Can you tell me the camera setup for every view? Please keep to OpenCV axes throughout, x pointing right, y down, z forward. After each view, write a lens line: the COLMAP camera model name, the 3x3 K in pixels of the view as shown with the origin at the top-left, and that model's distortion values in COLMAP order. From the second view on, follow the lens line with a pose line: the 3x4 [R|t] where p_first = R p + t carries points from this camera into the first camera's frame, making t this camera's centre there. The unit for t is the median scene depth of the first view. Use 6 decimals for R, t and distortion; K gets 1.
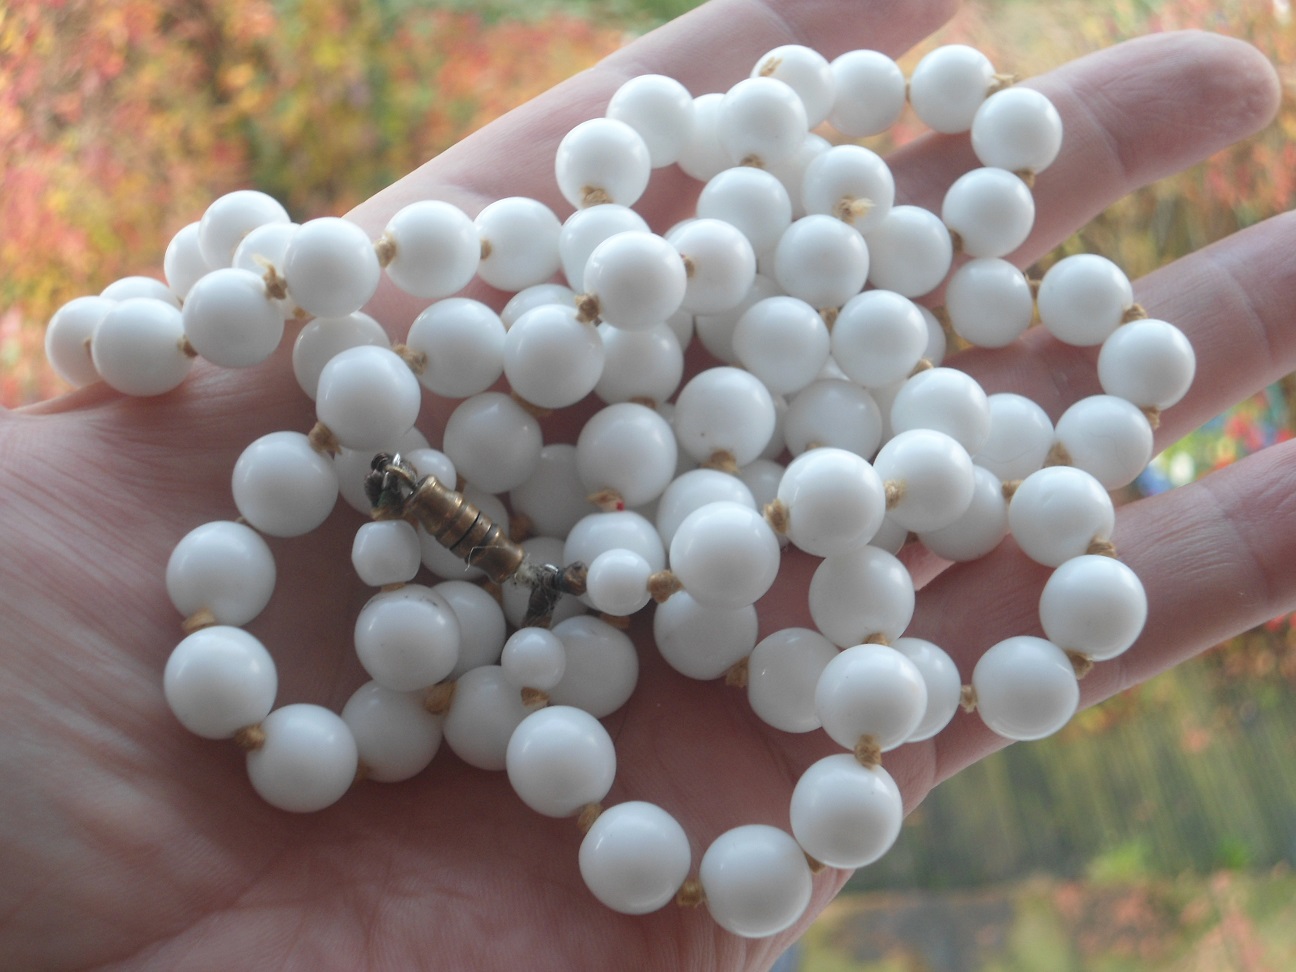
lens RADIAL K [[1994.9, 0, 648.8], [0, 1994.9, 486.2], [0, 0, 1]] dist [0.000489, 0.007770]
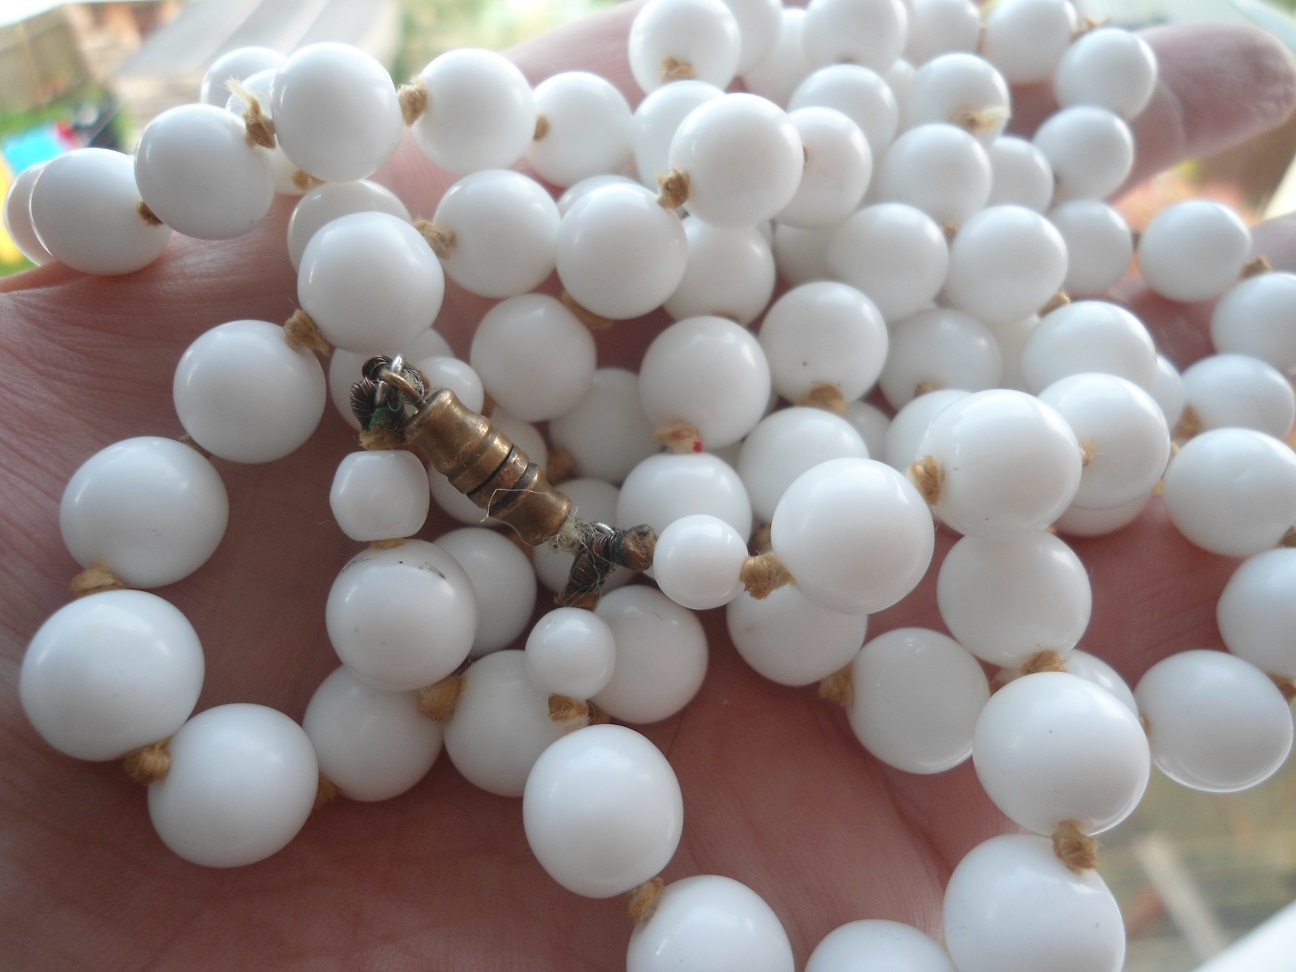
lens RADIAL K [[989.4, 0, 645.3], [0, 989.4, 433.9], [0, 0, 1]] dist [0.000199, -0.000430]
pose [[0.996984, 0.063553, 0.044533, -0.051794], [-0.064082, 0.997889, 0.010545, 0.001659], [-0.043769, -0.013367, 0.998952, 0.624231]]
